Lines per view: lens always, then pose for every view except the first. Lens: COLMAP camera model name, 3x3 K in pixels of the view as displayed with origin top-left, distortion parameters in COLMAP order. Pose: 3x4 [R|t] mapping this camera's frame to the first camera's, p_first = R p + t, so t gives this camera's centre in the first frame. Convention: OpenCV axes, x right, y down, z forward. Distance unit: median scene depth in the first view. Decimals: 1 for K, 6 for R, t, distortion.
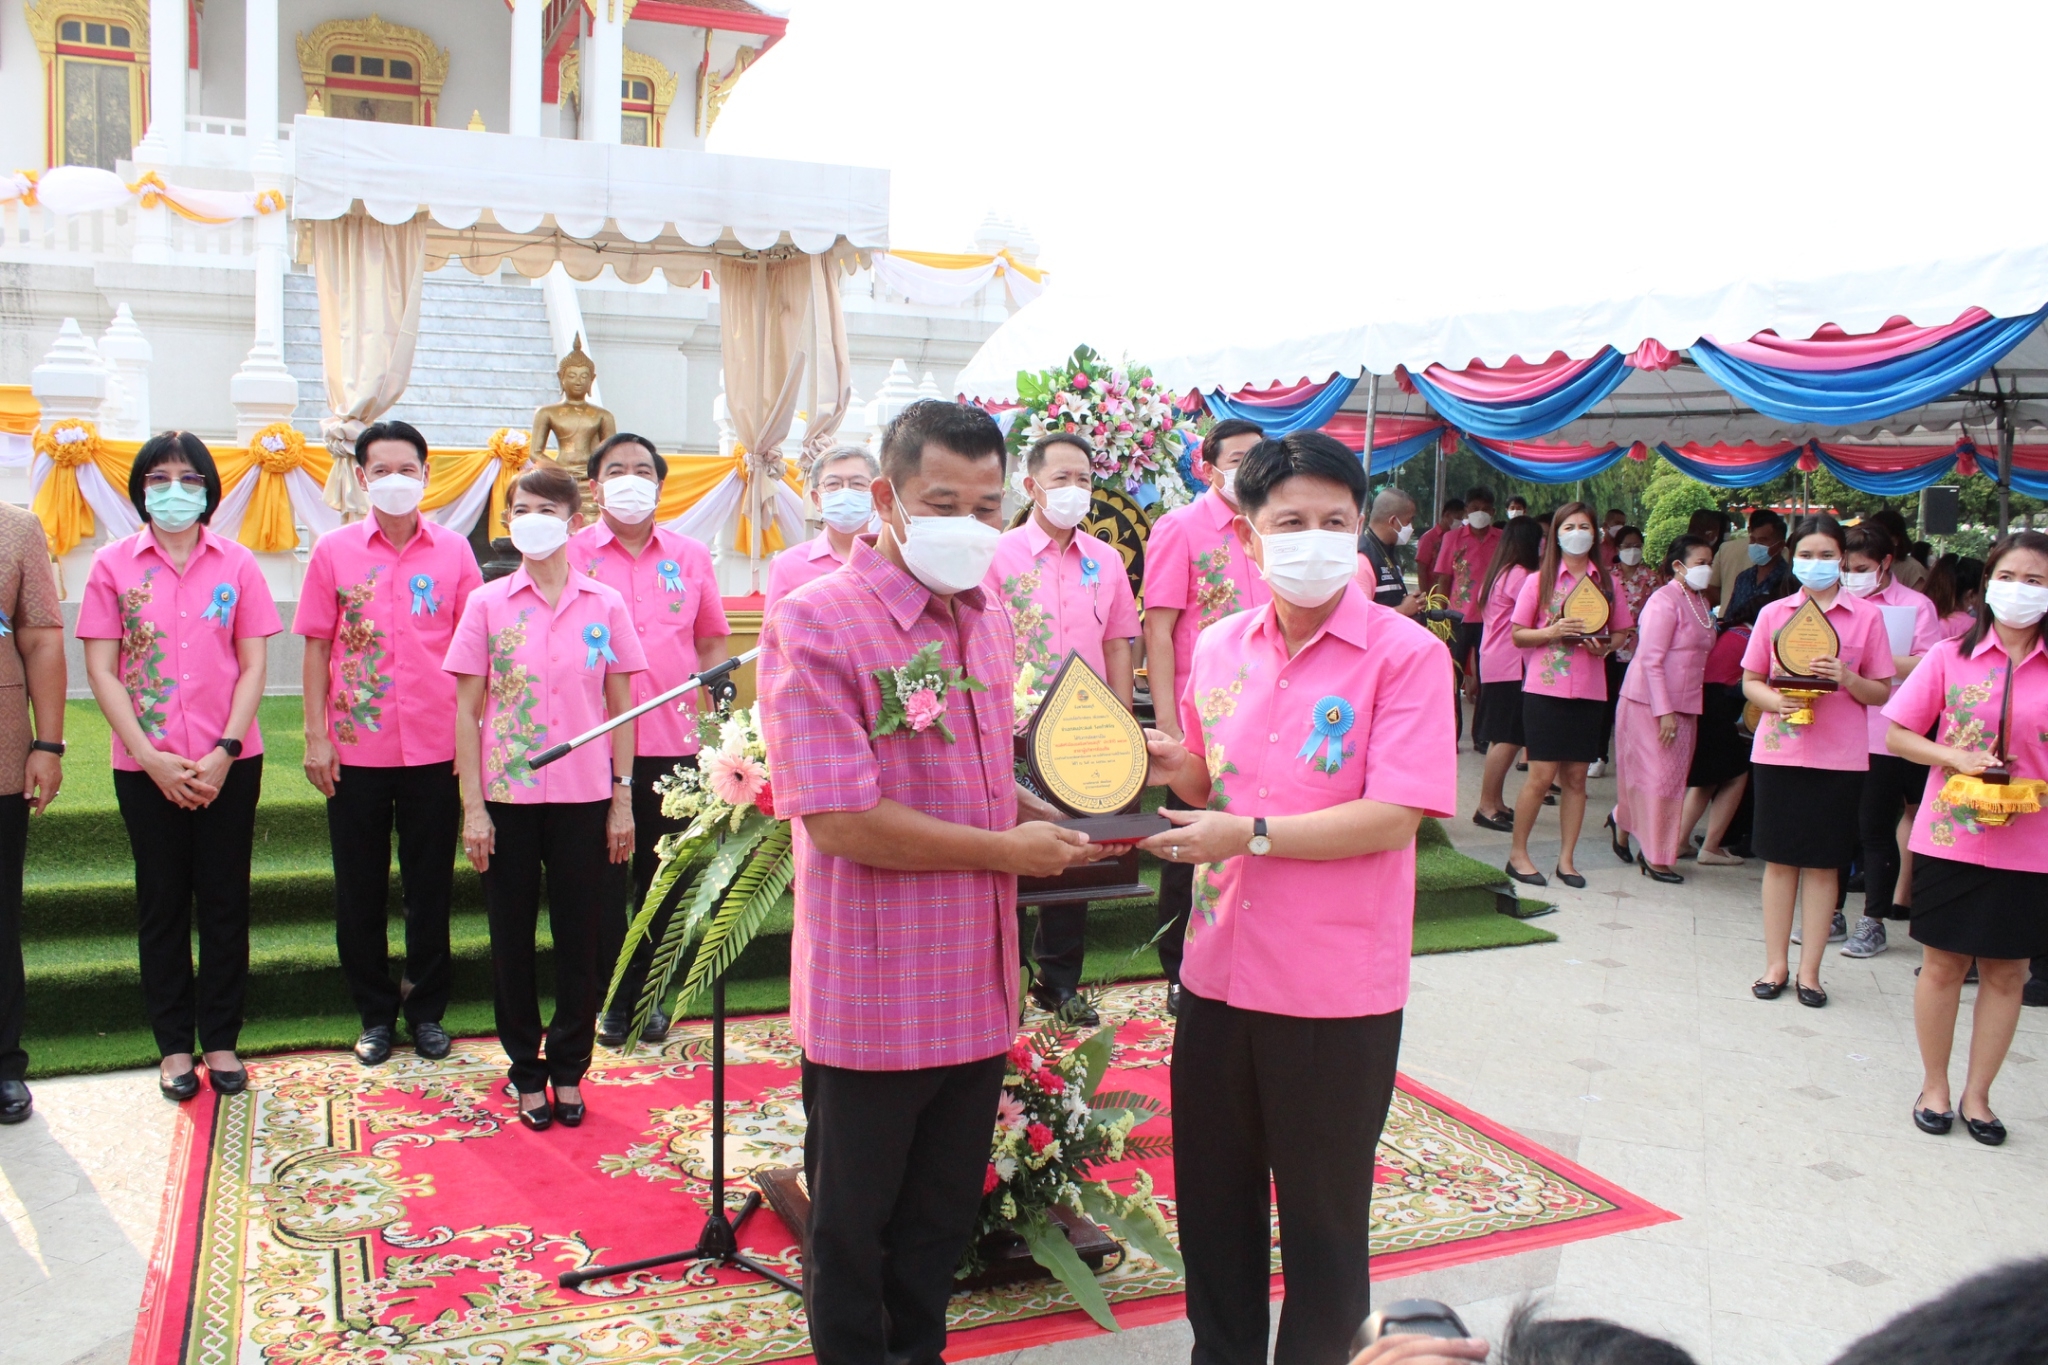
lens RADIAL K [[1692.7, 0, 1012.5], [0, 1692.7, 702.7], [0, 0, 1]] dist [-0.169257, 0.149507]
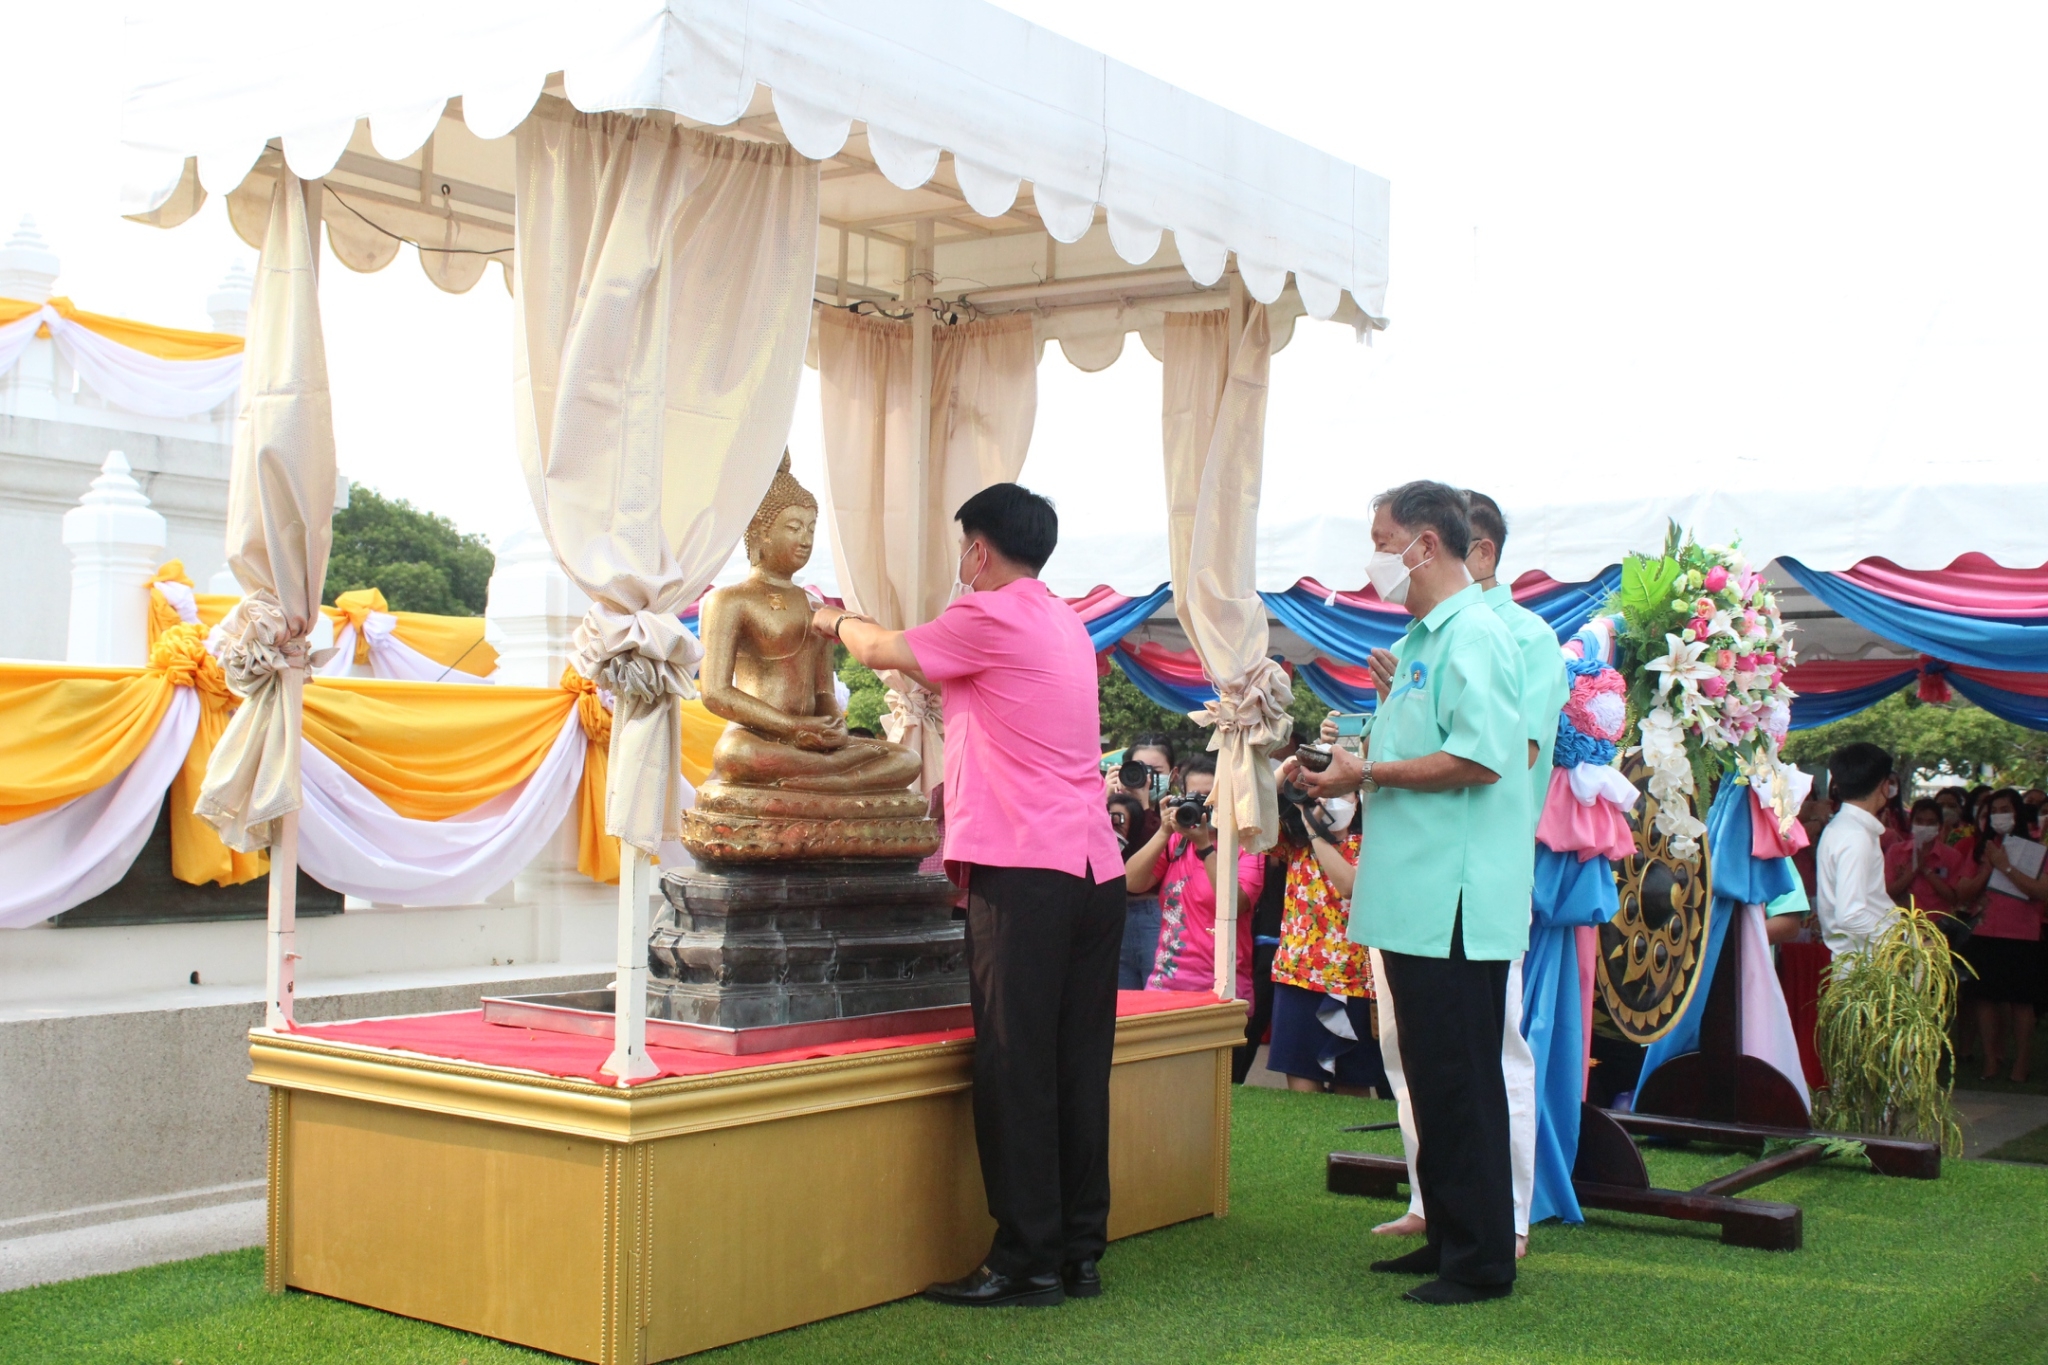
lens RADIAL K [[2437.1, 0, 978.7], [0, 2437.1, 678.0], [0, 0, 1]] dist [-0.047648, 0.000000]
pose [[0.860785, 0.006363, 0.508928, -0.595651], [0.064738, 0.990432, -0.121878, -0.070745], [-0.504834, 0.137858, 0.852137, 0.414021]]
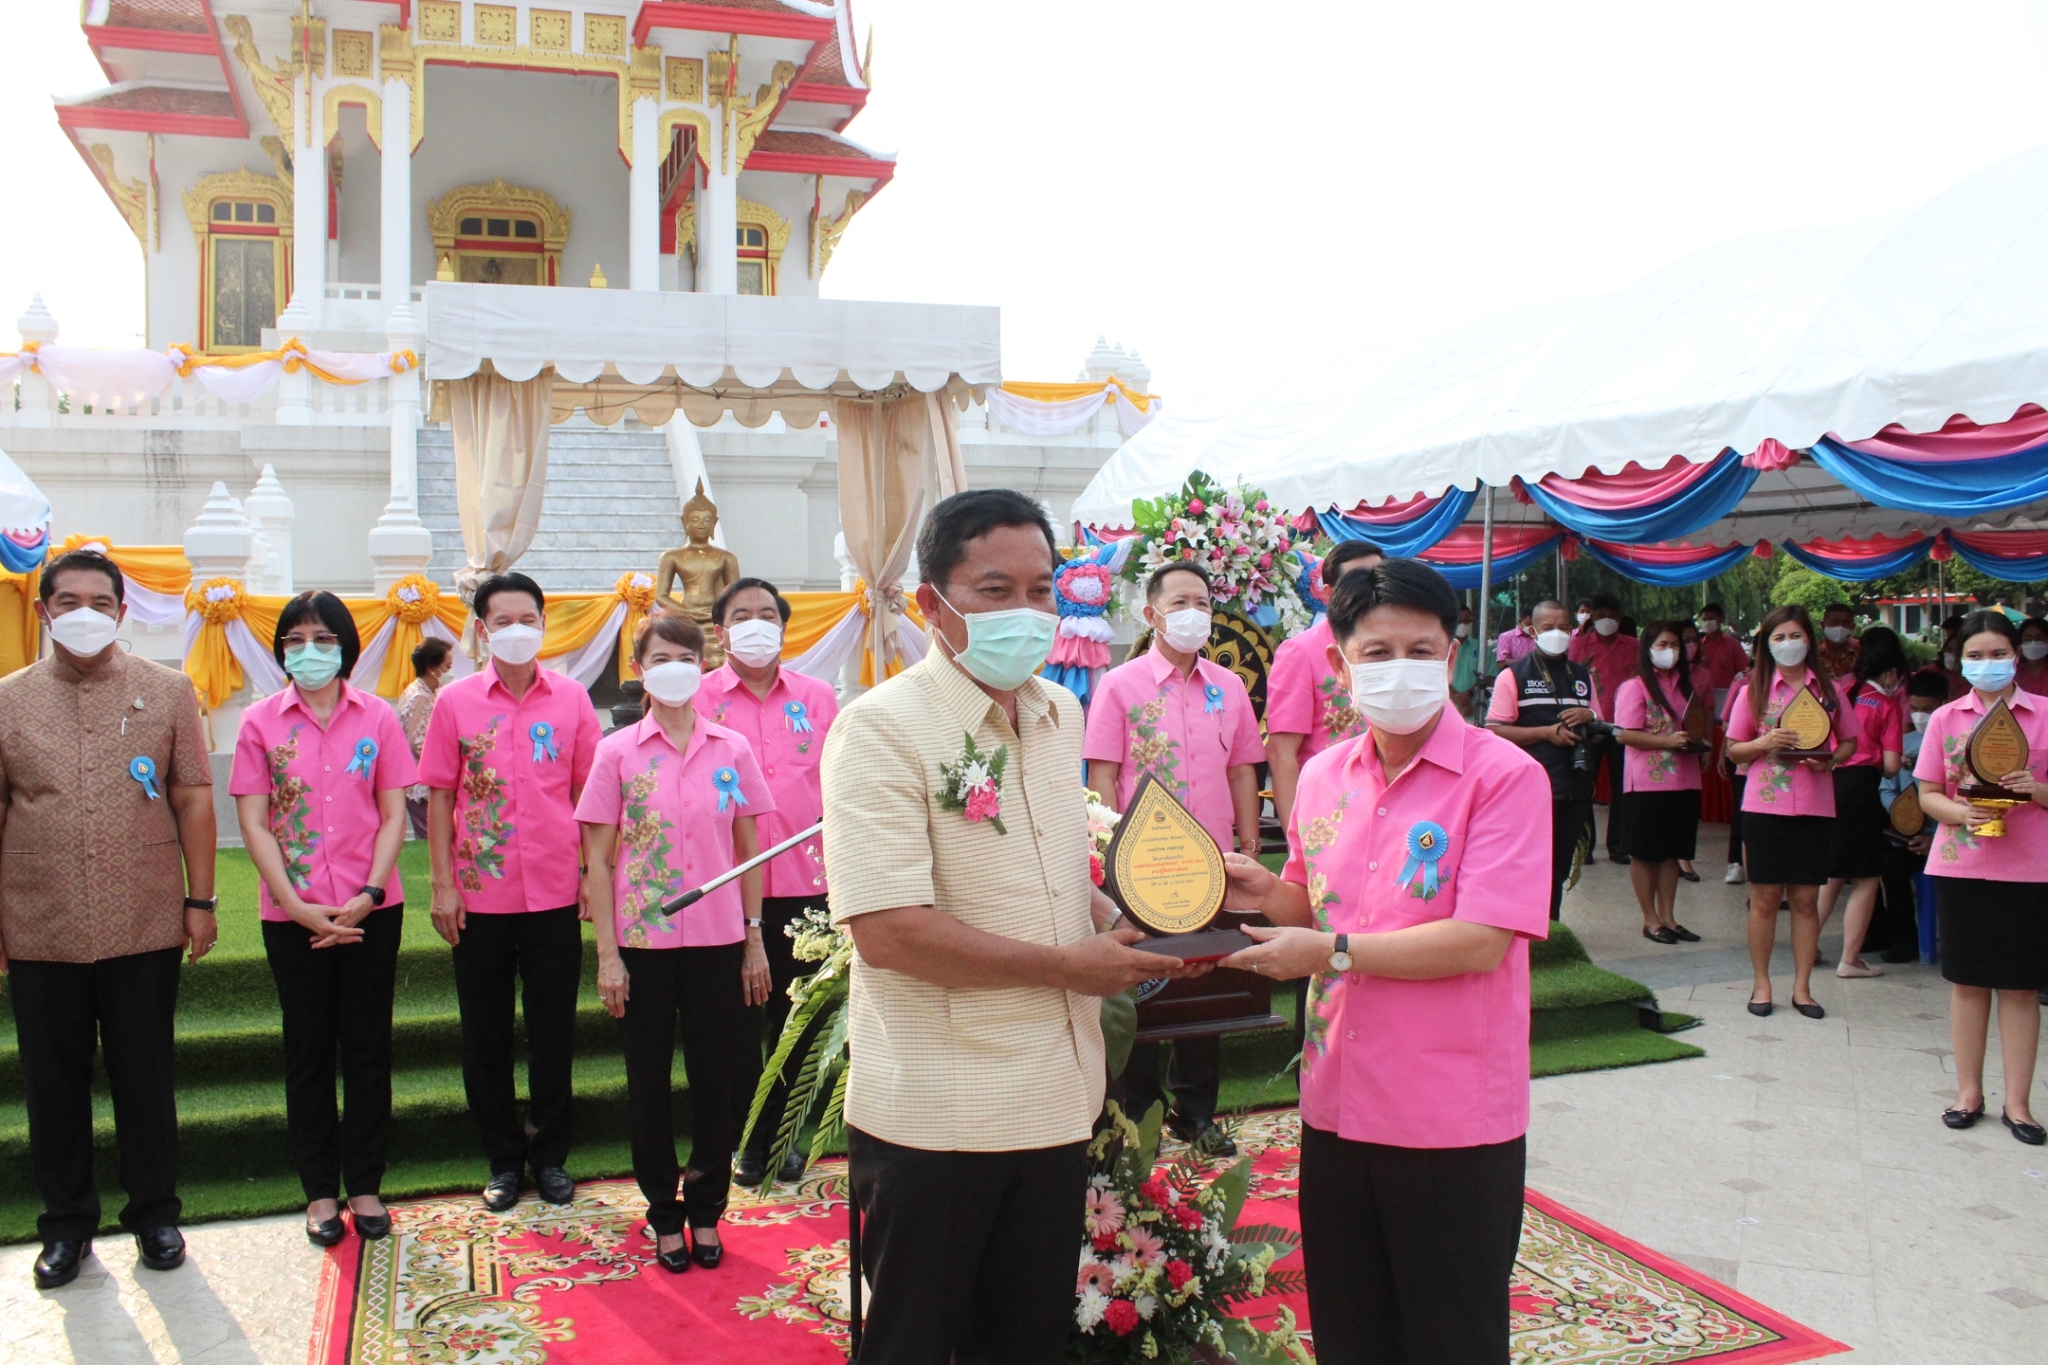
lens RADIAL K [[1692.7, 0, 1013.9], [0, 1692.7, 701.5], [0, 0, 1]] dist [-0.169257, 0.149507]
pose [[0.996814, -0.034378, -0.071968, 0.000553], [0.028998, 0.996799, -0.074503, -0.003092], [0.074299, 0.072179, 0.994620, -0.002525]]
